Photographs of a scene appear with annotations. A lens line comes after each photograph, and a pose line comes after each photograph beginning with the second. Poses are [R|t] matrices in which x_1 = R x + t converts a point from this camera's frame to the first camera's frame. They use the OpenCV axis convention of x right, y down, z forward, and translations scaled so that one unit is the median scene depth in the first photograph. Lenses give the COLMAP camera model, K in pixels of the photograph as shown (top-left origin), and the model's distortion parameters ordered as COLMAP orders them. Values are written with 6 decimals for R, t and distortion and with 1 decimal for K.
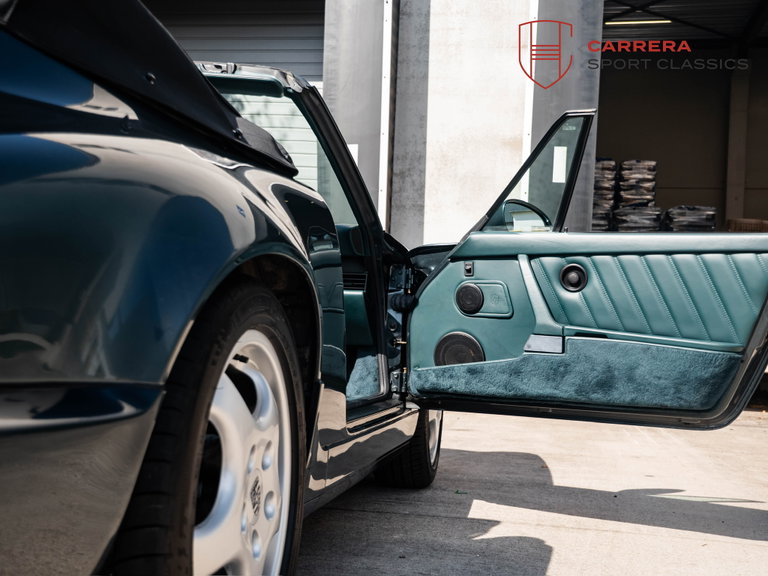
lens RADIAL K [[892.7, 0, 380.4], [0, 892.7, 291.9], [0, 0, 1]] dist [0.082239, 0.000000]
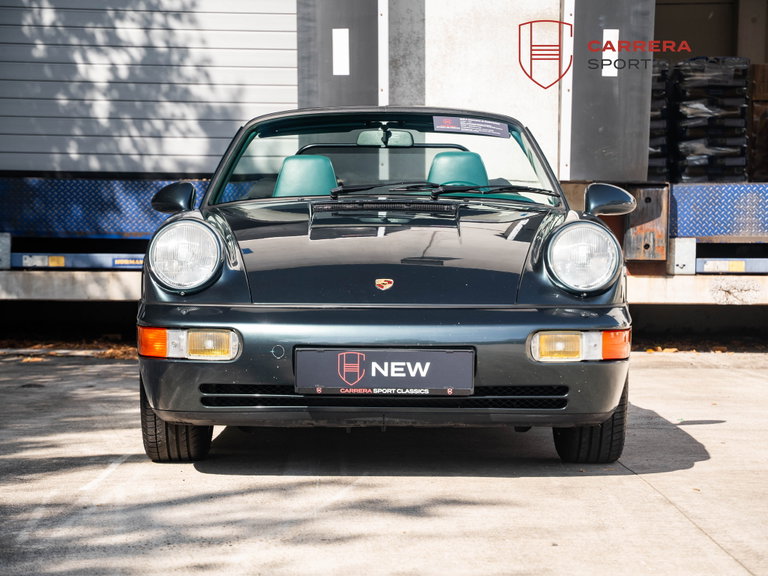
lens RADIAL K [[1849.3, 0, 384.3], [0, 1849.3, 291.4], [0, 0, 1]] dist [0.782171, 0.000000]
pose [[0.975995, -0.052213, 0.211440, -1.132244], [0.038201, 0.996828, 0.069824, -0.168610], [-0.214415, -0.060071, 0.974894, -1.919755]]
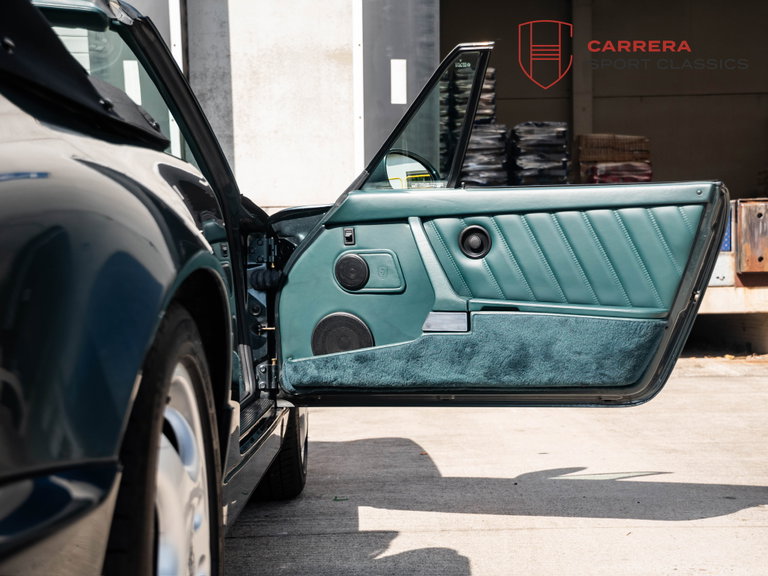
lens RADIAL K [[1100.7, 0, 391.3], [0, 1100.7, 286.8], [0, 0, 1]] dist [0.155570, 0.000000]
pose [[0.977452, -0.064562, 0.201046, -0.070745], [0.054318, 0.996948, 0.056066, -0.034080], [-0.204052, -0.043881, 0.977976, -0.008423]]
